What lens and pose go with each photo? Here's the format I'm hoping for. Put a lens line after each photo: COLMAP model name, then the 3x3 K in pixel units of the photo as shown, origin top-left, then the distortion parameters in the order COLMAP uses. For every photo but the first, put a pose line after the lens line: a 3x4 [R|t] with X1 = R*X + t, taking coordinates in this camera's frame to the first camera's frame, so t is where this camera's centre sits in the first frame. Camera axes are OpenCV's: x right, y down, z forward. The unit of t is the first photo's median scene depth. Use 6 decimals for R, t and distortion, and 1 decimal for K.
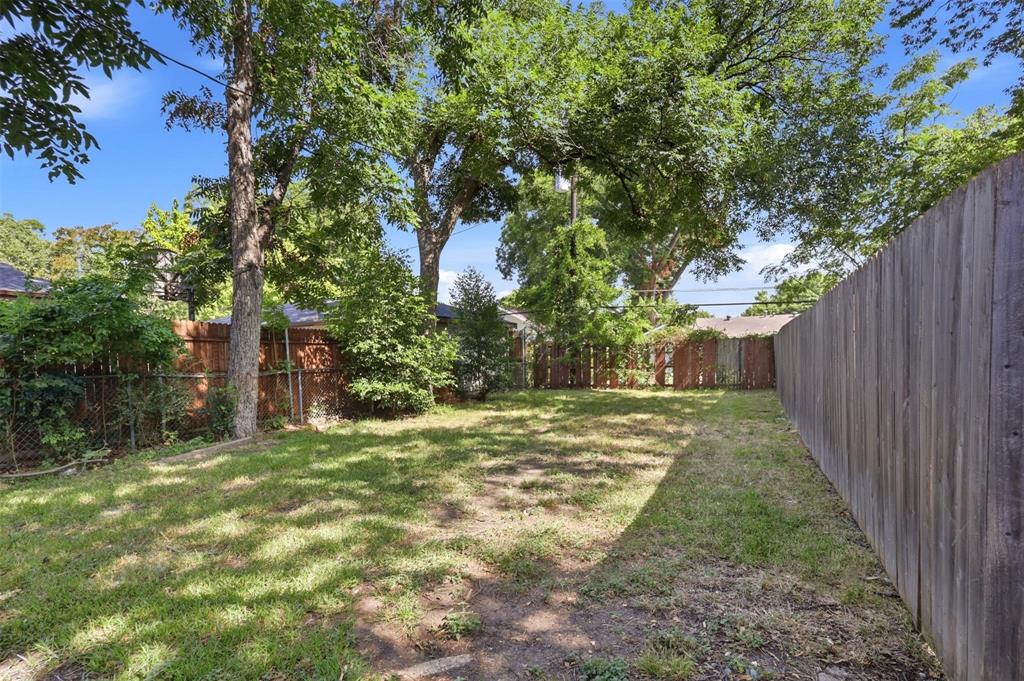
lens RADIAL K [[474.2, 0, 506.8], [0, 474.2, 382.0], [0, 0, 1]] dist [-0.005353, 0.000405]
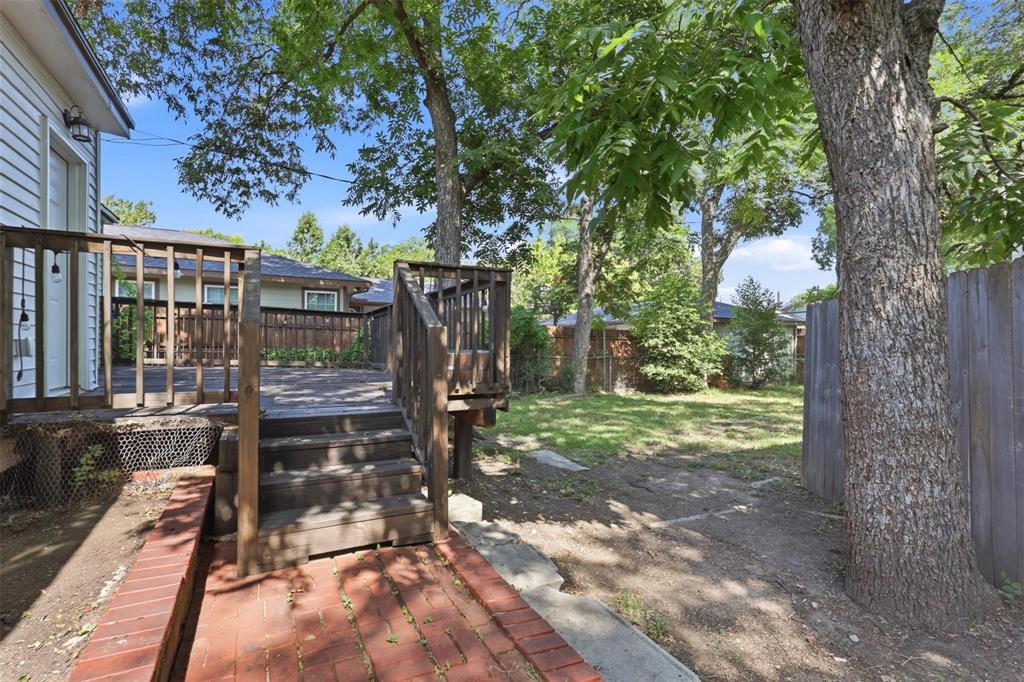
lens RADIAL K [[474.2, 0, 510.7], [0, 474.2, 347.0], [0, 0, 1]] dist [-0.005353, 0.000405]
pose [[0.809262, 0.035955, -0.586346, 0.205810], [-0.064439, 0.997535, -0.027767, 0.007884], [0.583903, 0.060254, 0.809584, -0.448848]]
